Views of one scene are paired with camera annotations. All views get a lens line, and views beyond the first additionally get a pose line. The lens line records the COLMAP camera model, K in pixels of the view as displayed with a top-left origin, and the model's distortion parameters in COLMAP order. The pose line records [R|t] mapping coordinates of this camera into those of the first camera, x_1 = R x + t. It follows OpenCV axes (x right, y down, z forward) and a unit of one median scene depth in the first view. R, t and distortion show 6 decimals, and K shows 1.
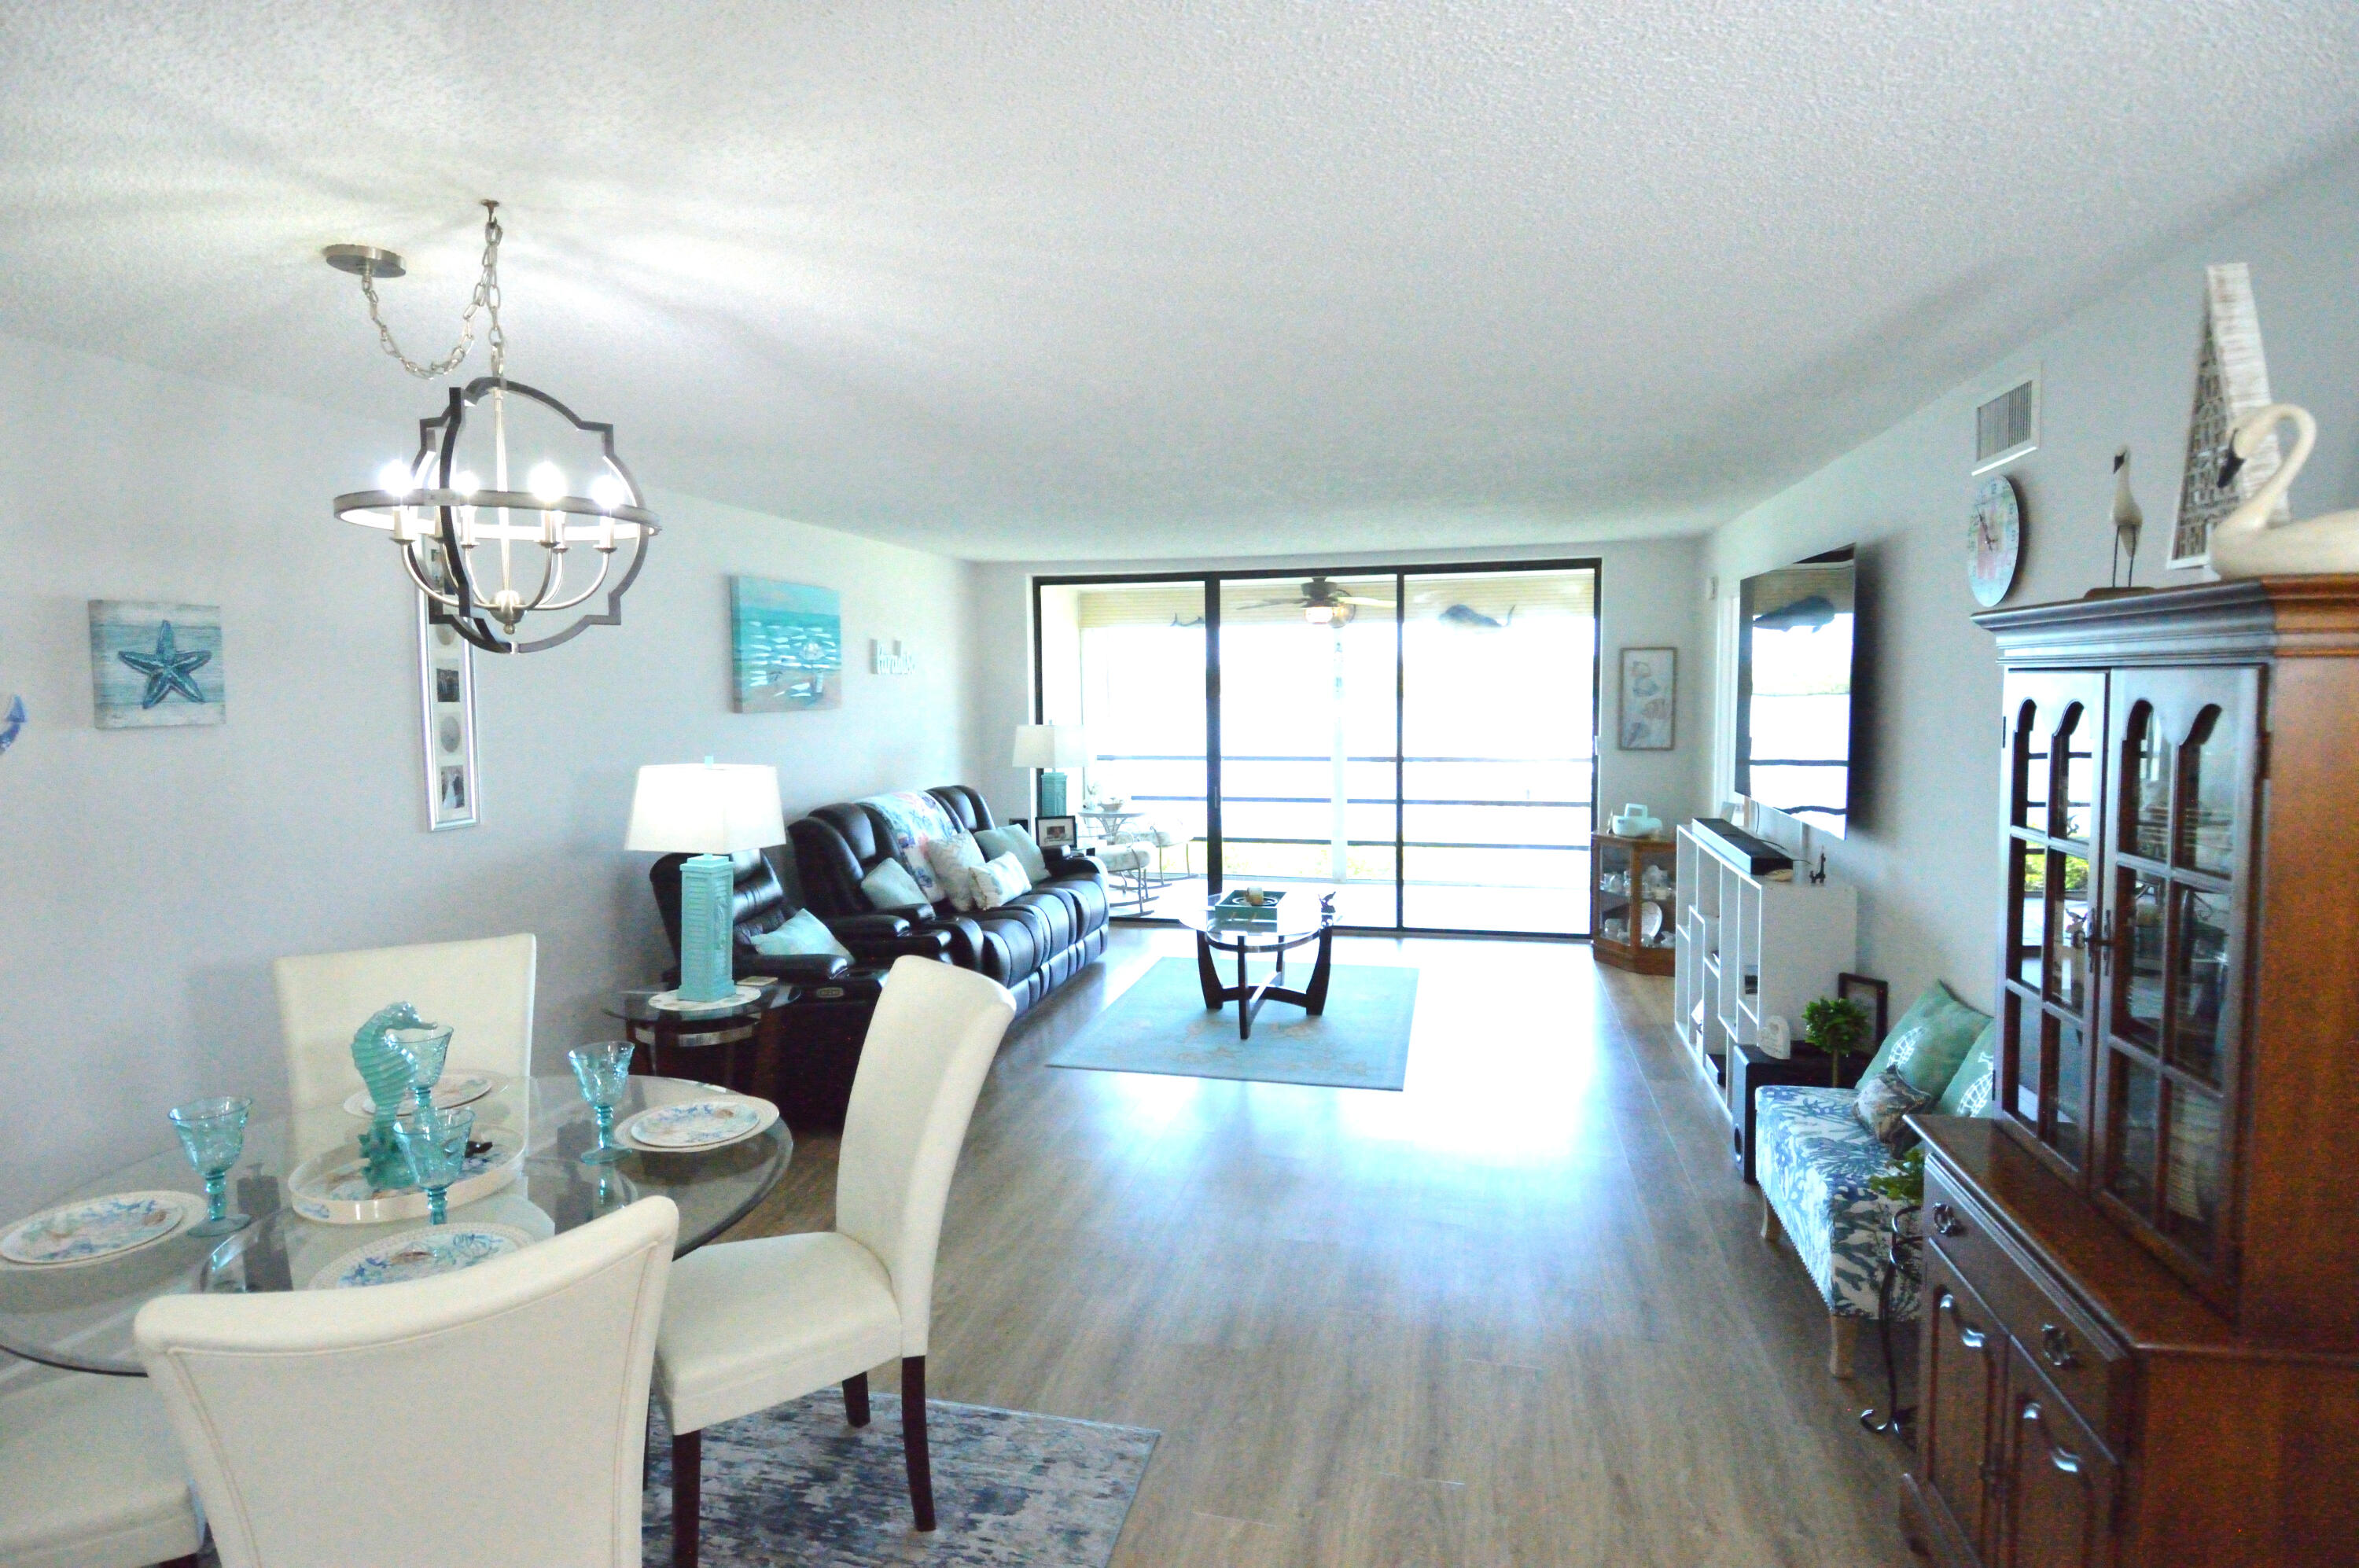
lens RADIAL K [[1237.3, 0, 1176.6], [0, 1237.3, 768.9], [0, 0, 1]] dist [0.045719, -0.050615]
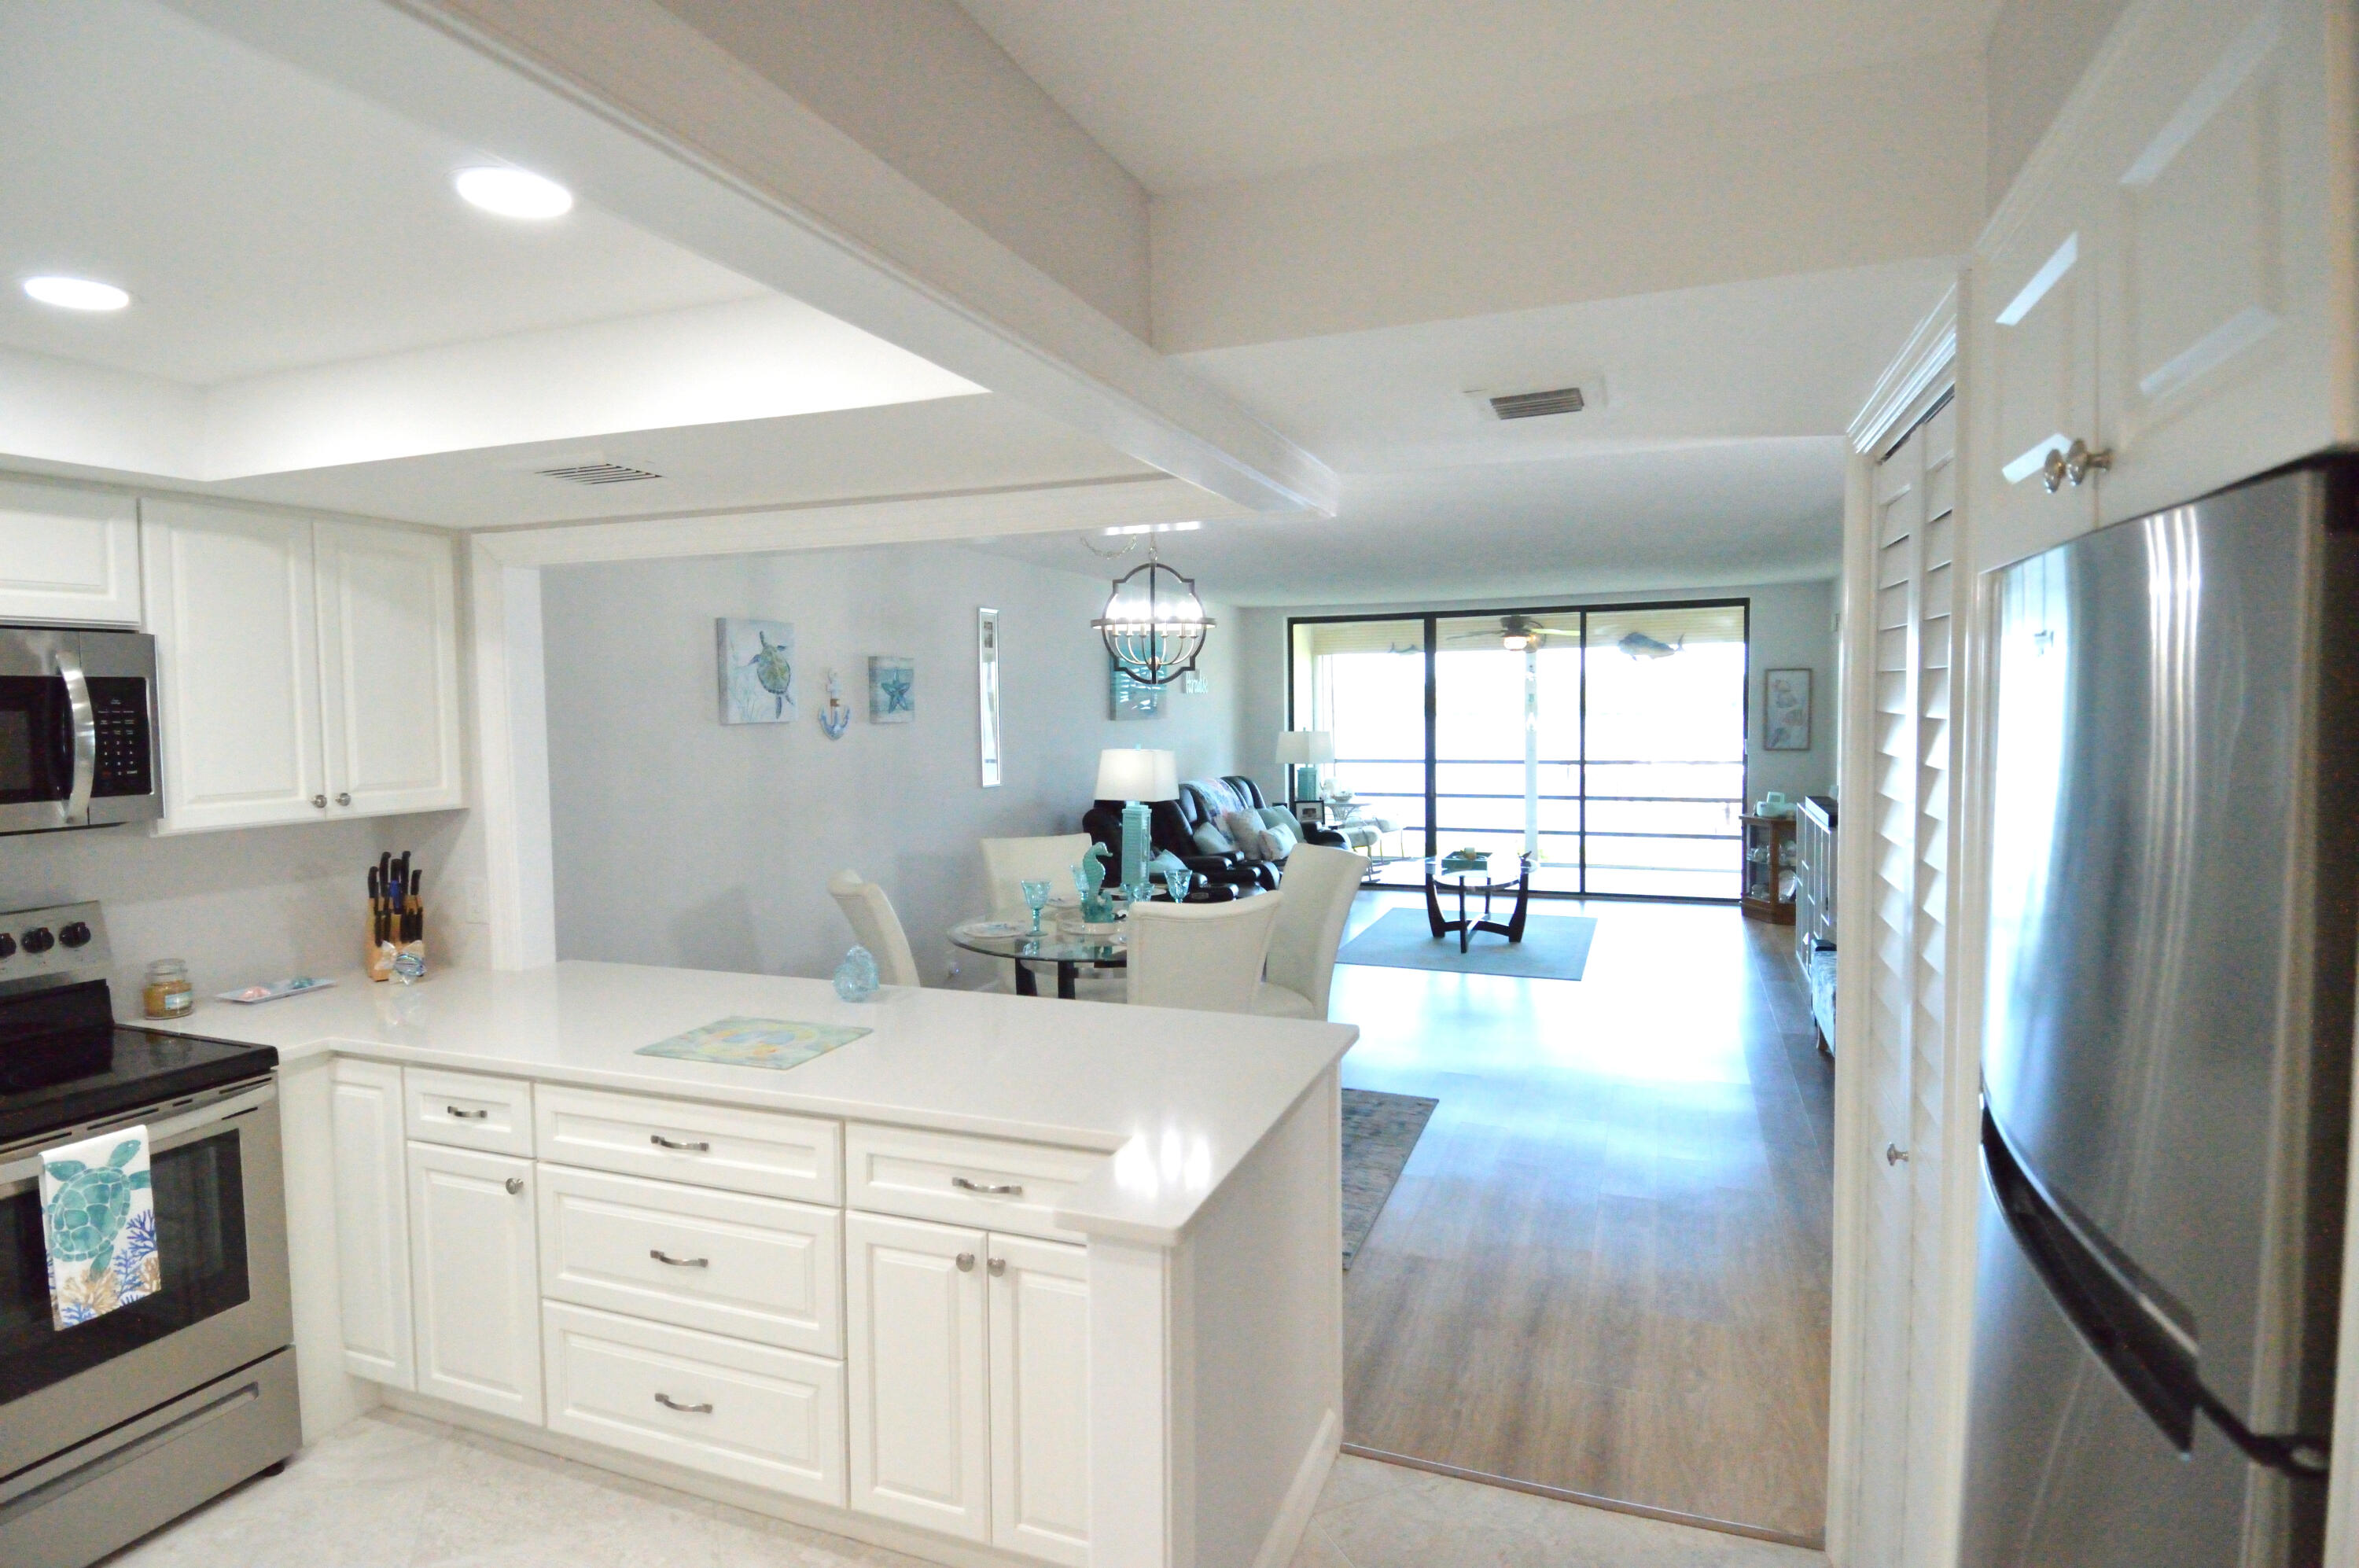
lens RADIAL K [[1237.3, 0, 1172.5], [0, 1237.3, 767.8], [0, 0, 1]] dist [0.045719, -0.050615]
pose [[0.989318, 0.003730, -0.145727, -0.076475], [-0.006033, 0.999864, -0.015368, 0.037562], [0.145650, 0.016083, 0.989205, -0.491318]]
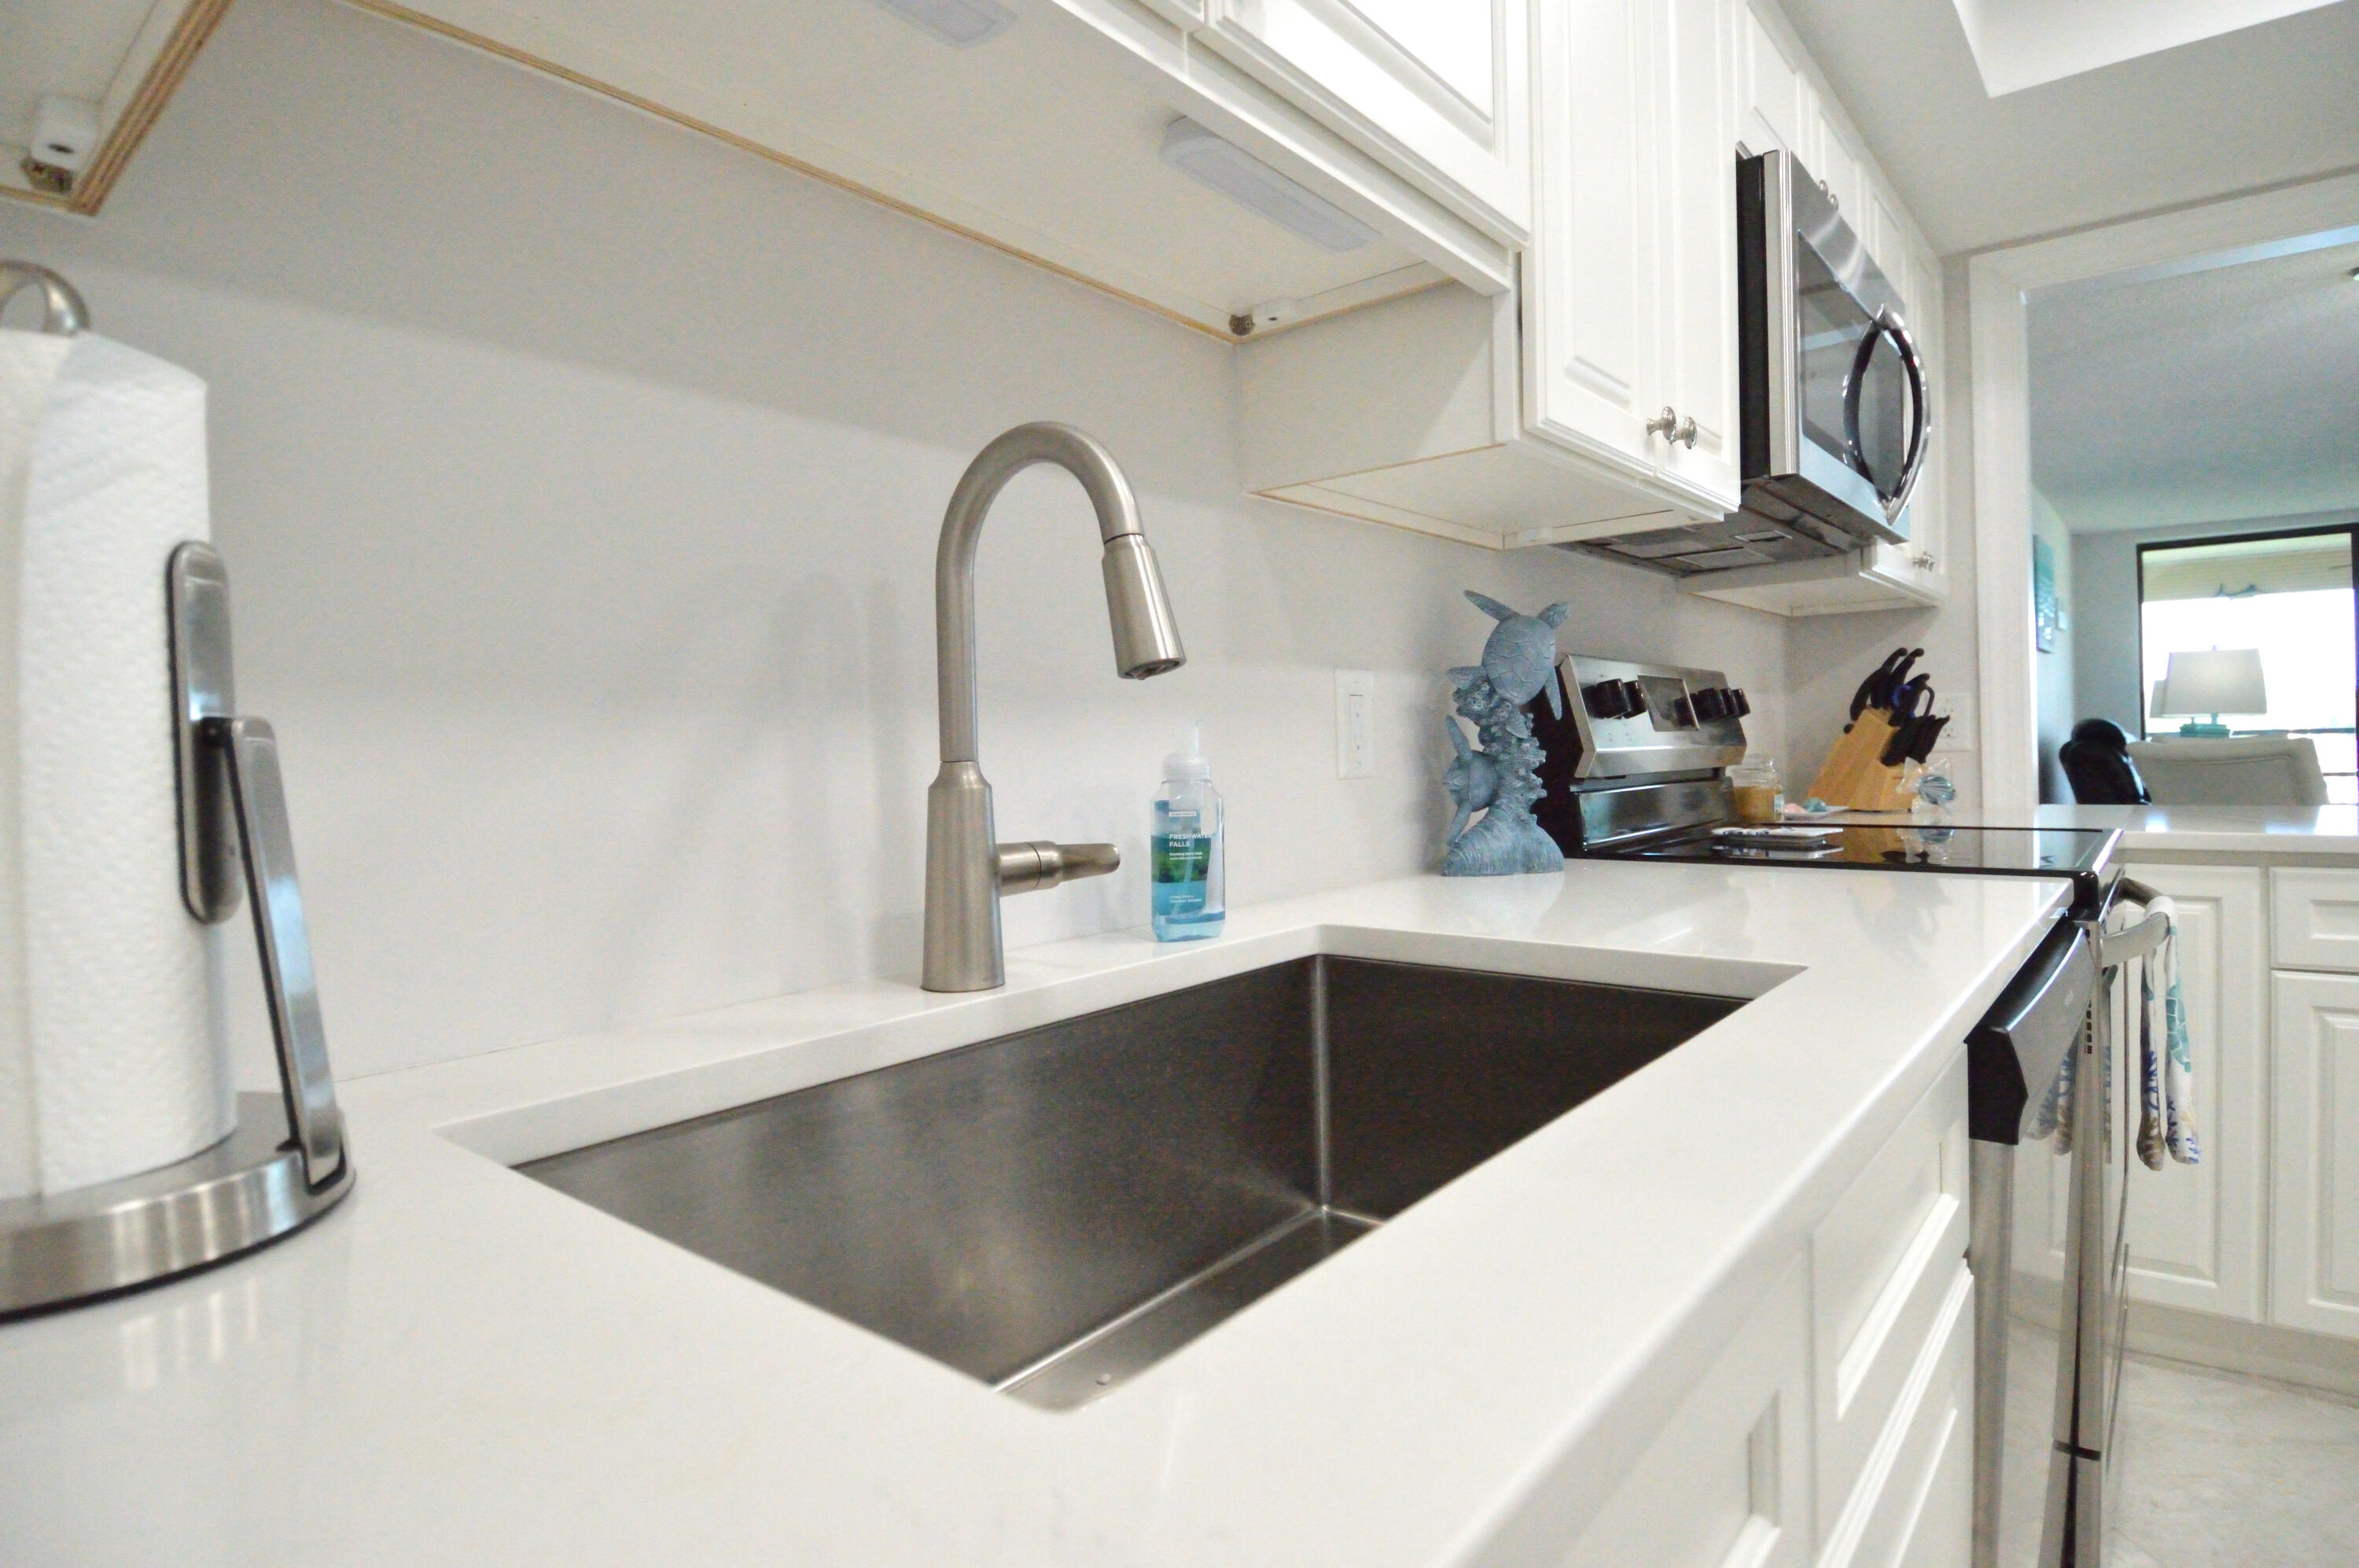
lens RADIAL K [[1255.6, 0, 1168.5], [0, 1255.6, 784.3], [0, 0, 1]] dist [-0.020415, -0.009534]
pose [[0.889936, 0.000171, -0.456086, -0.615565], [-0.014563, 0.999501, -0.028042, 0.150599], [0.455853, 0.031597, 0.889494, -0.496979]]
